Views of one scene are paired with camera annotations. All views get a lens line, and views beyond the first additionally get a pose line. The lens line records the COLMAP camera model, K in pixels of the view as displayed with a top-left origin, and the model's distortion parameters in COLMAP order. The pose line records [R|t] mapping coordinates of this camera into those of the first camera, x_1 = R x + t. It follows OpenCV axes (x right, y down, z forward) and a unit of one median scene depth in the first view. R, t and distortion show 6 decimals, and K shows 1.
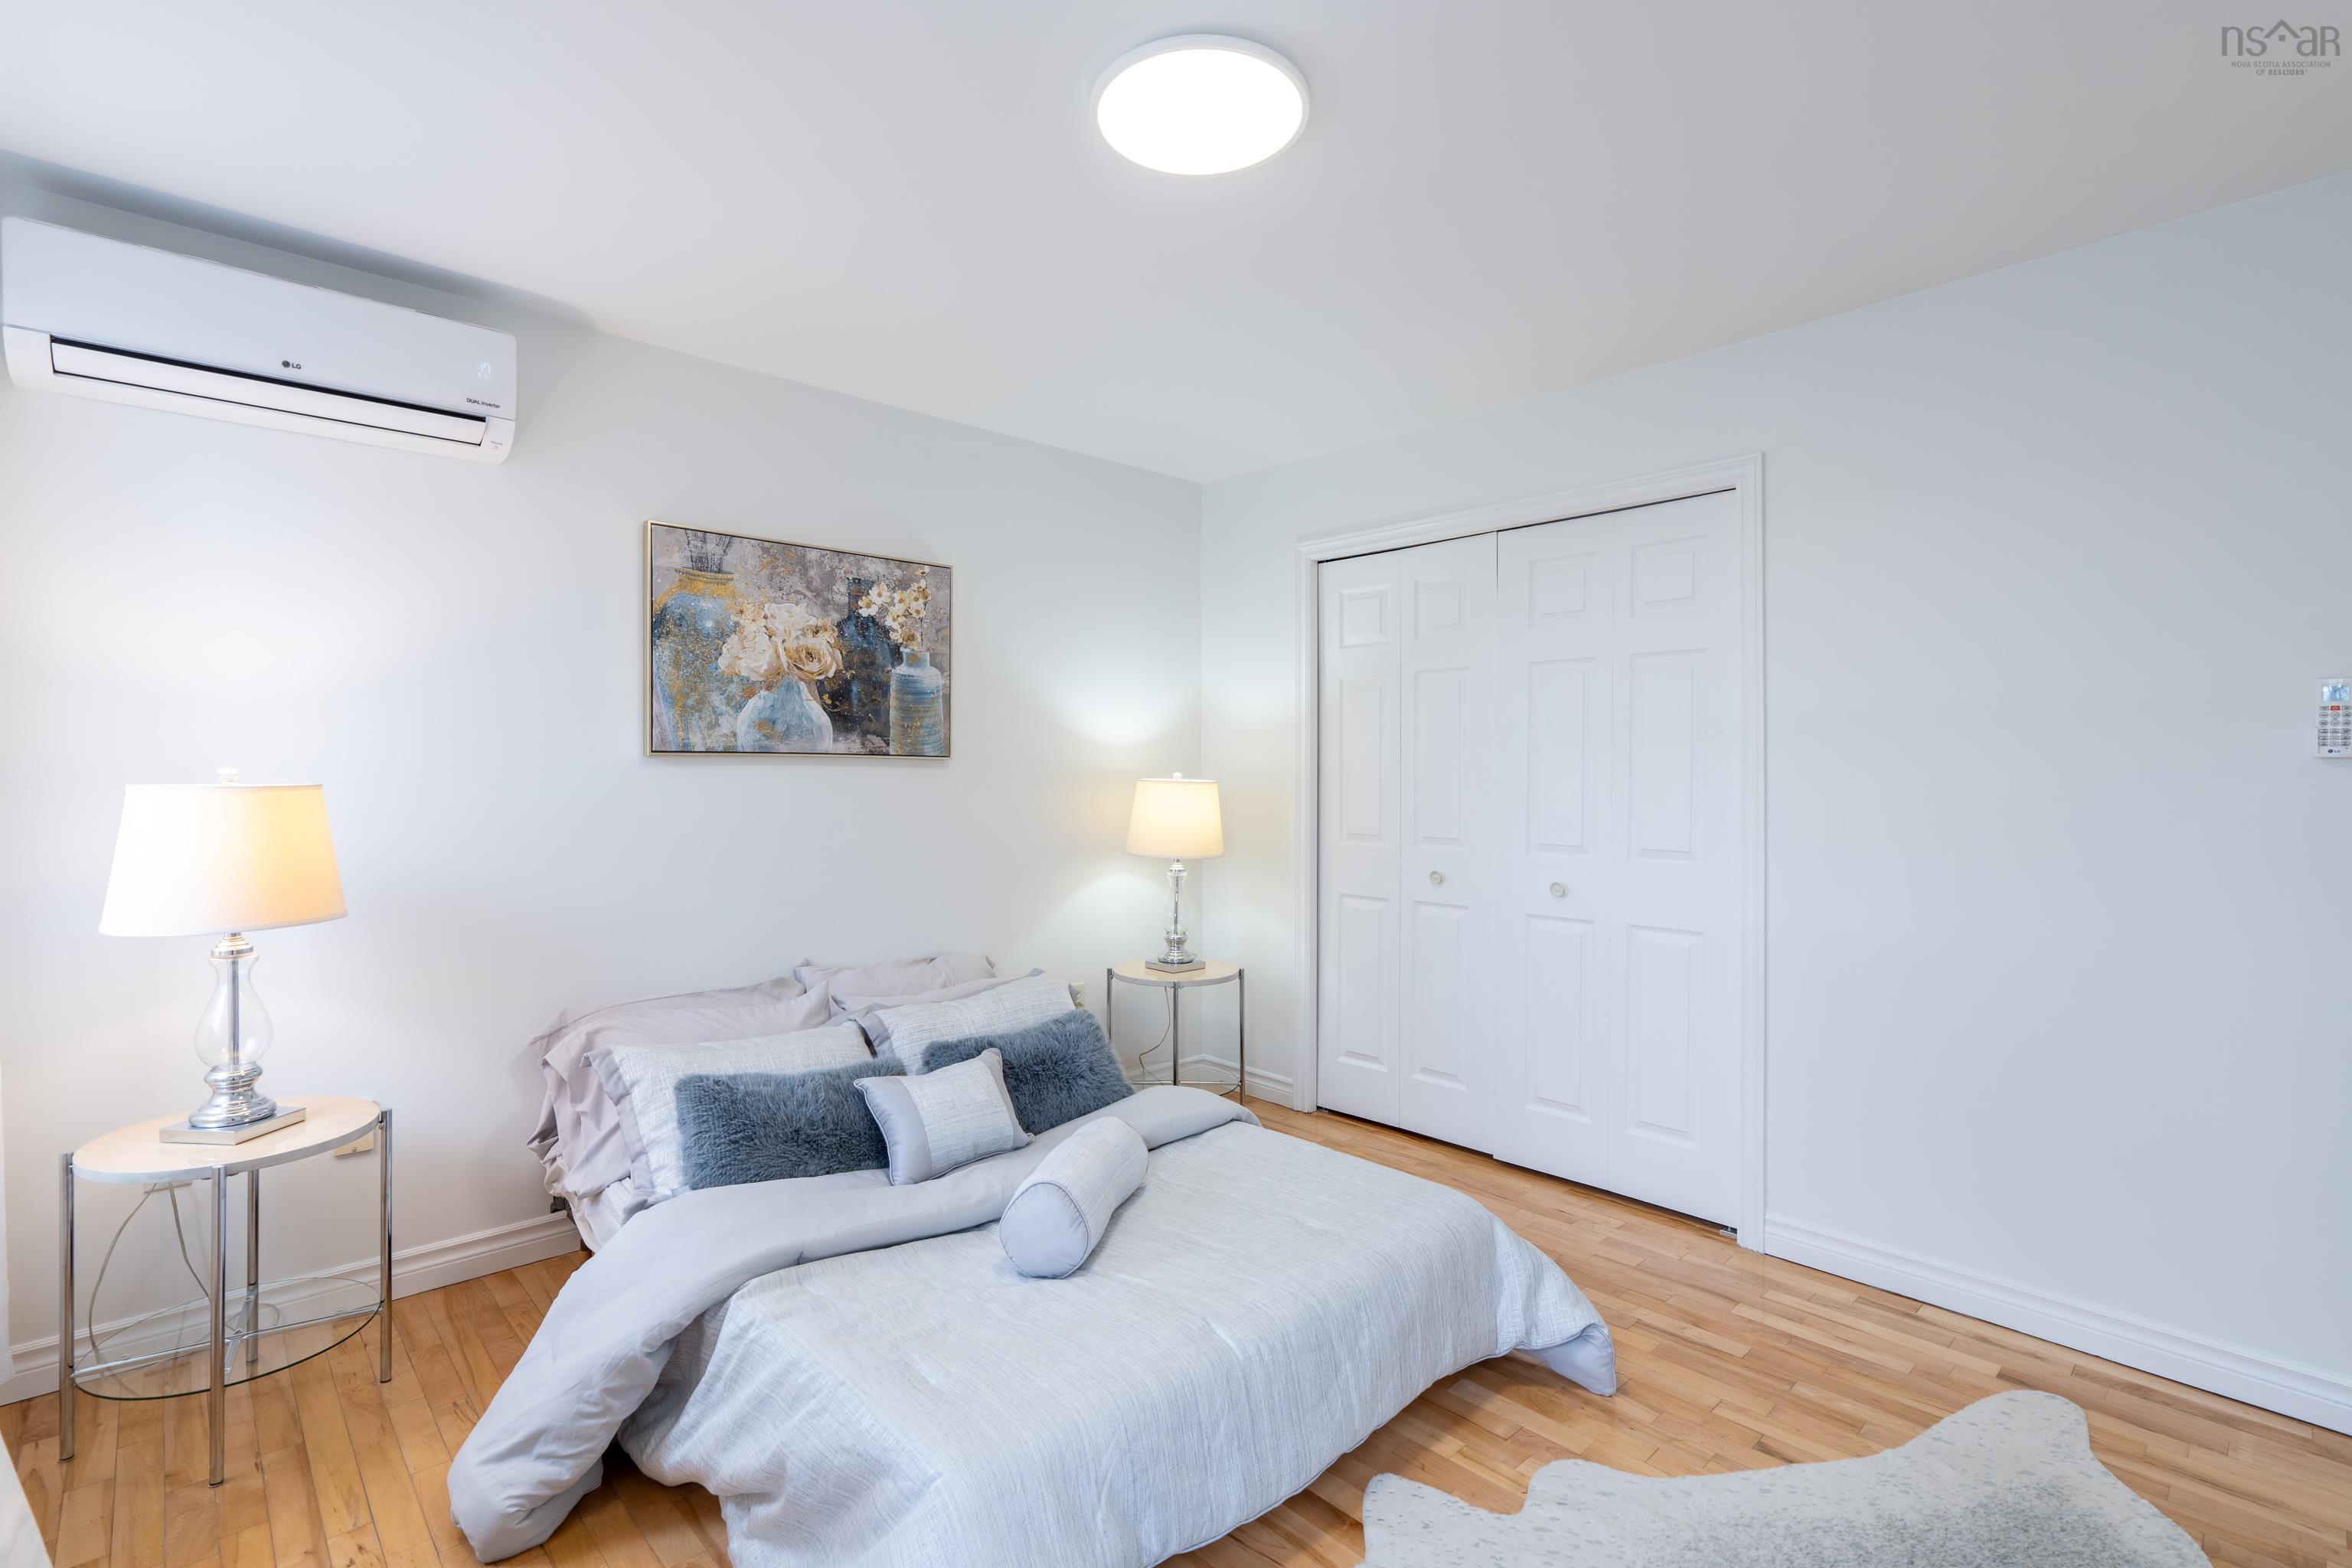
lens RADIAL K [[1070.0, 0, 1177.8], [0, 1070.0, 779.9], [0, 0, 1]] dist [-0.003528, 0.000830]
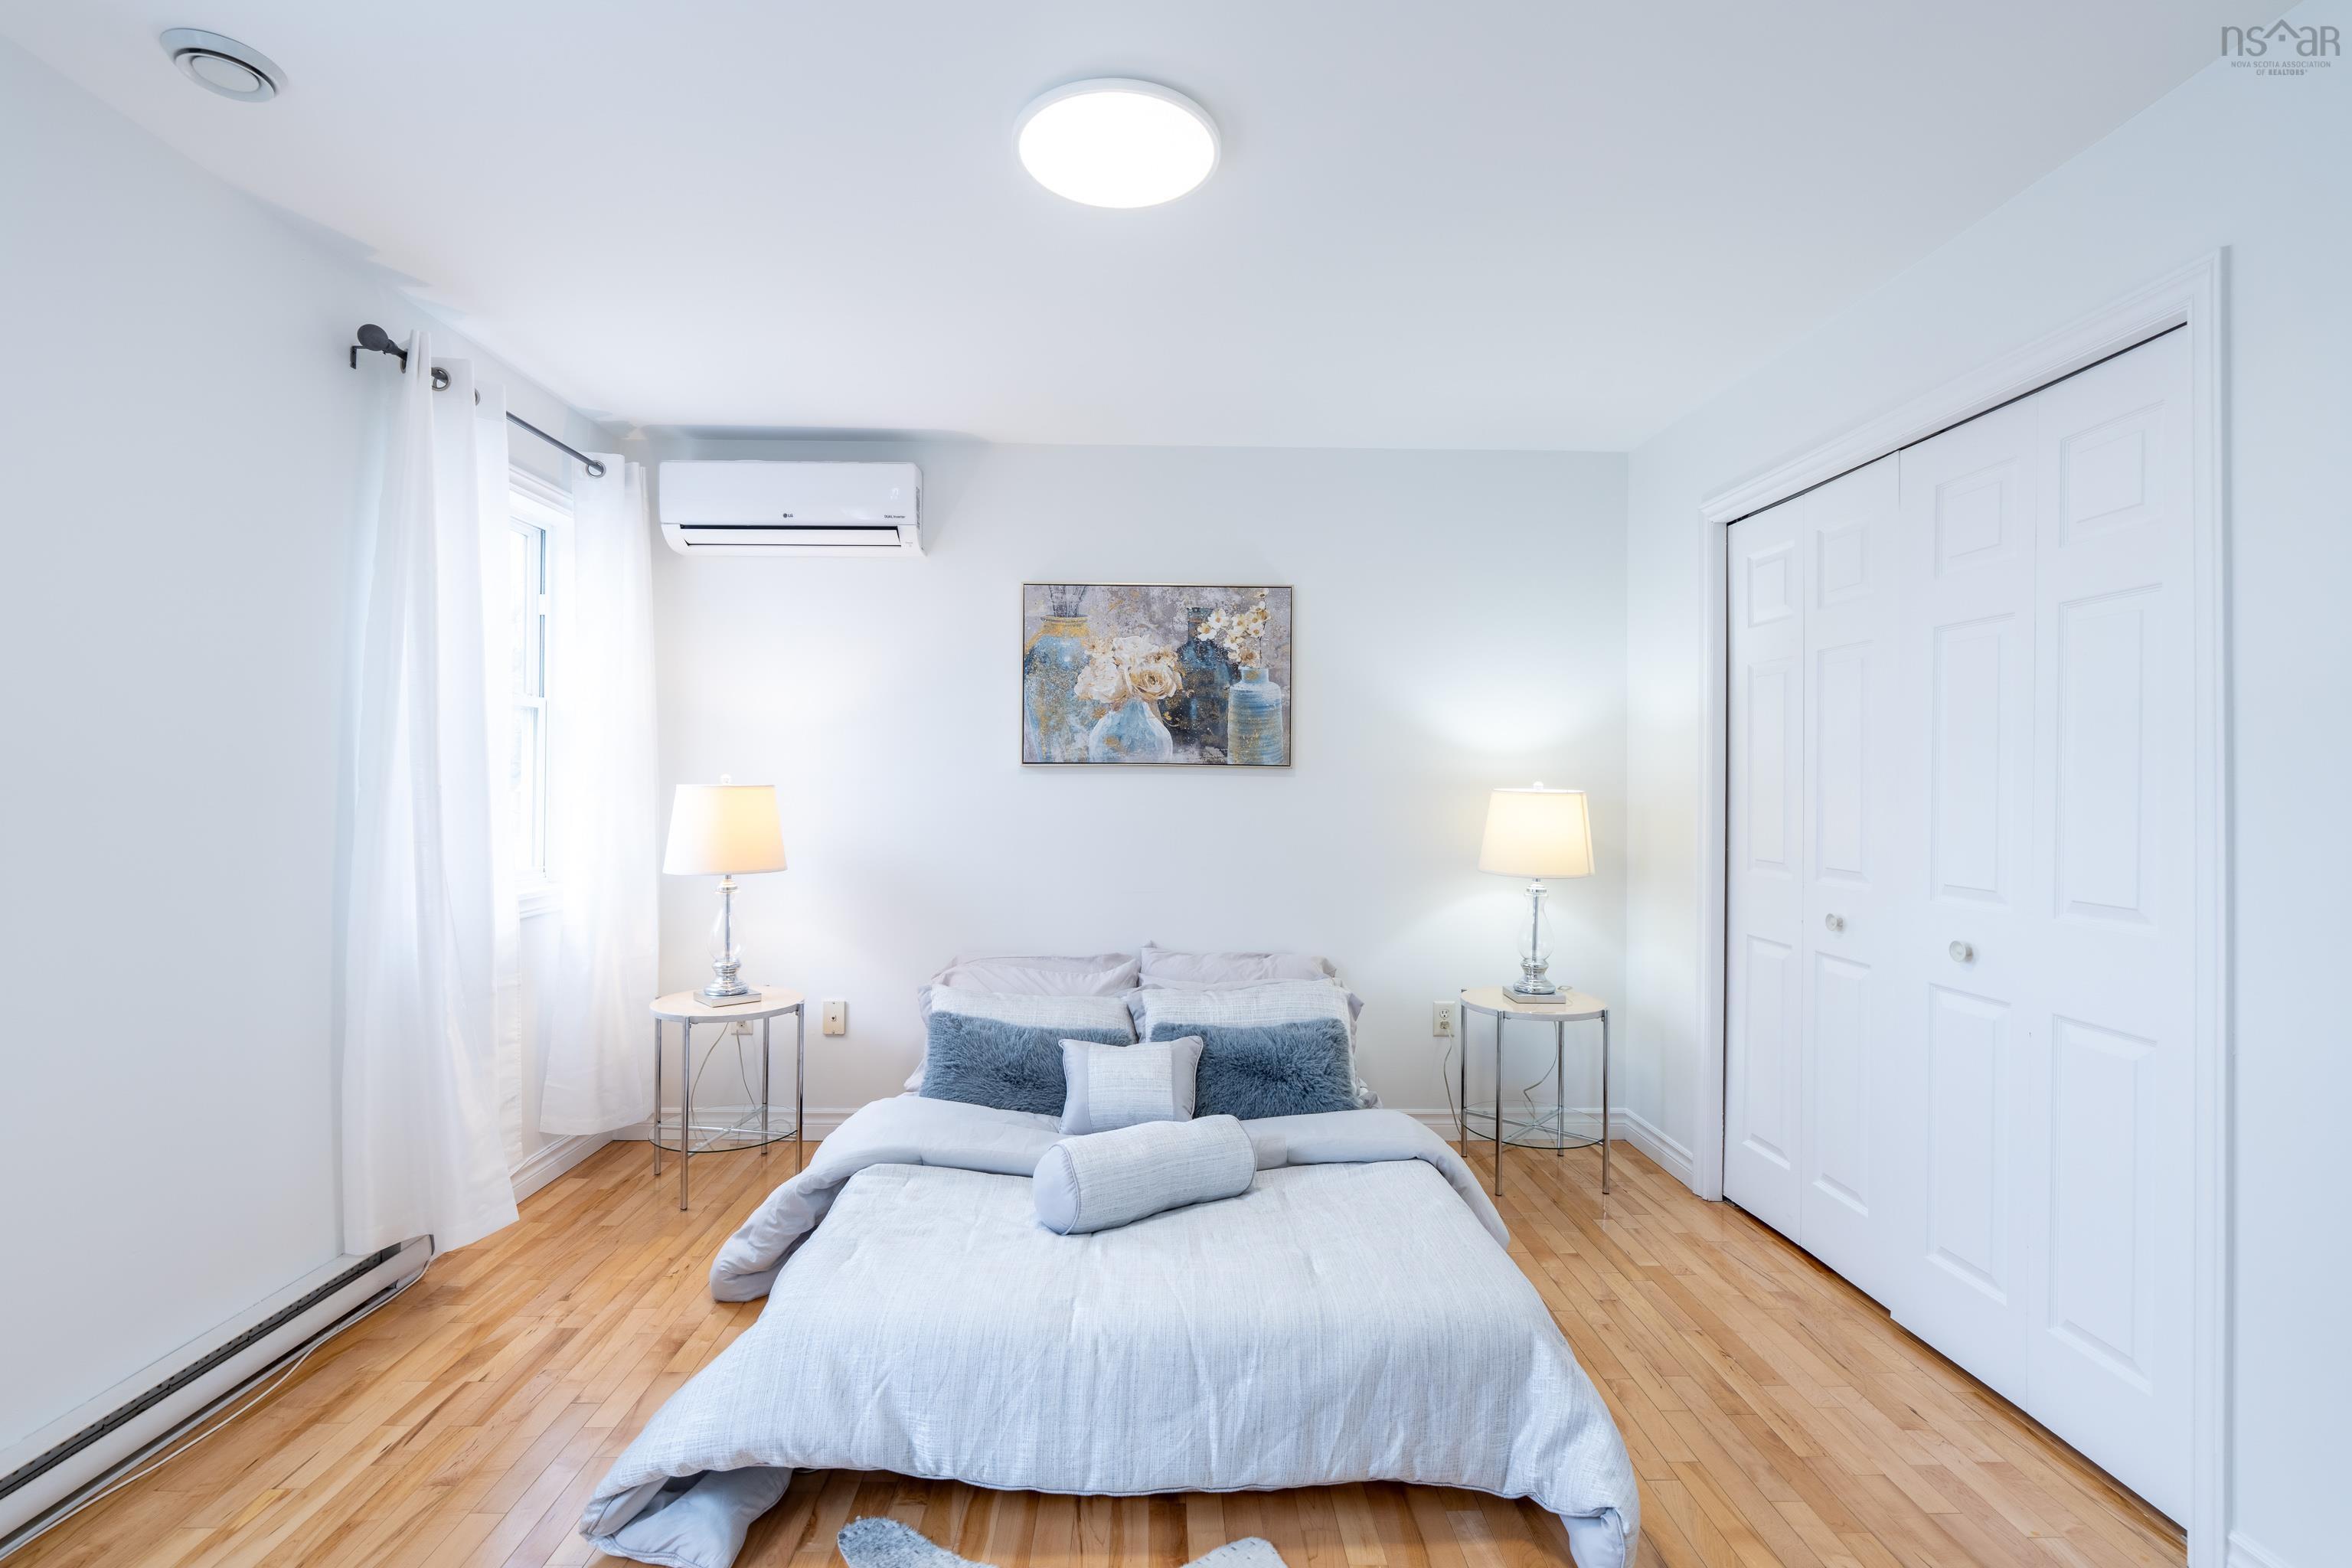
lens RADIAL K [[1070.0, 0, 1187.5], [0, 1070.0, 778.4], [0, 0, 1]] dist [-0.003528, 0.000830]
pose [[0.753662, 0.001406, -0.657261, 0.454475], [-0.009846, 0.999910, -0.009151, 0.001662], [0.657189, 0.013368, 0.753608, 0.154891]]
